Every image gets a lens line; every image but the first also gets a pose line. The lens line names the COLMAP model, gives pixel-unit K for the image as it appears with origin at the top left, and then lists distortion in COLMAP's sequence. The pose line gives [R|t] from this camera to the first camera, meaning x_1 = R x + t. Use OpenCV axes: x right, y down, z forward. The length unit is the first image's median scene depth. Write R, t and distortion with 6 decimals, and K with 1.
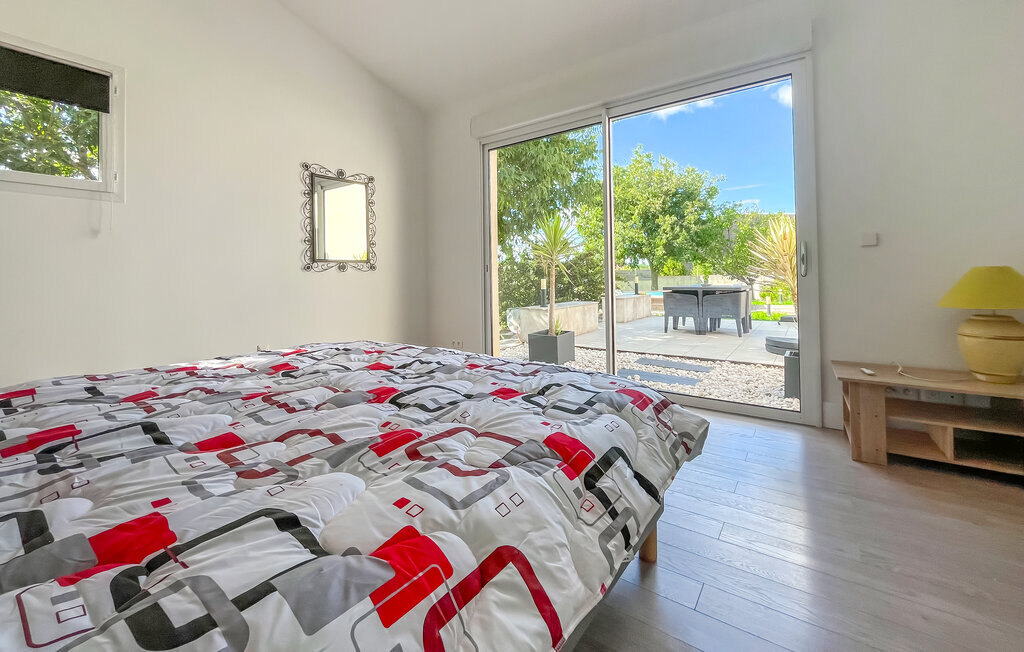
lens RADIAL K [[419.5, 0, 510.6], [0, 419.5, 270.9], [0, 0, 1]] dist [-0.001090, -0.000186]
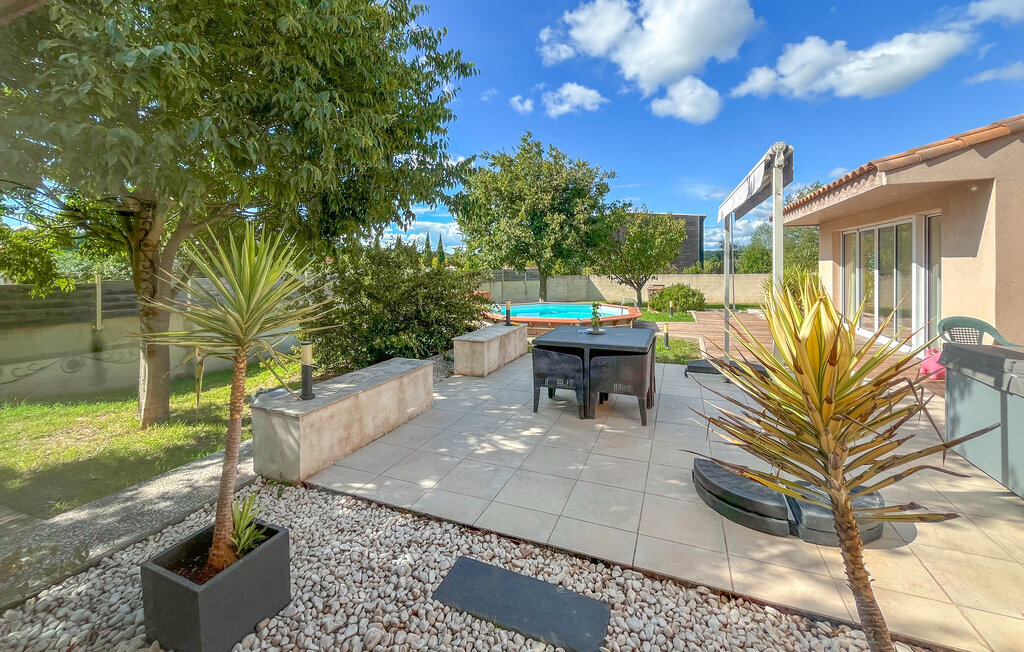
lens RADIAL K [[415.8, 0, 510.0], [0, 415.8, 267.2], [0, 0, 1]] dist [-0.000505, -0.000088]
pose [[0.972876, 0.004289, 0.231288, 0.073923], [-0.008420, 0.999822, 0.016876, -0.031716], [-0.231174, -0.018365, 0.972739, 0.159471]]
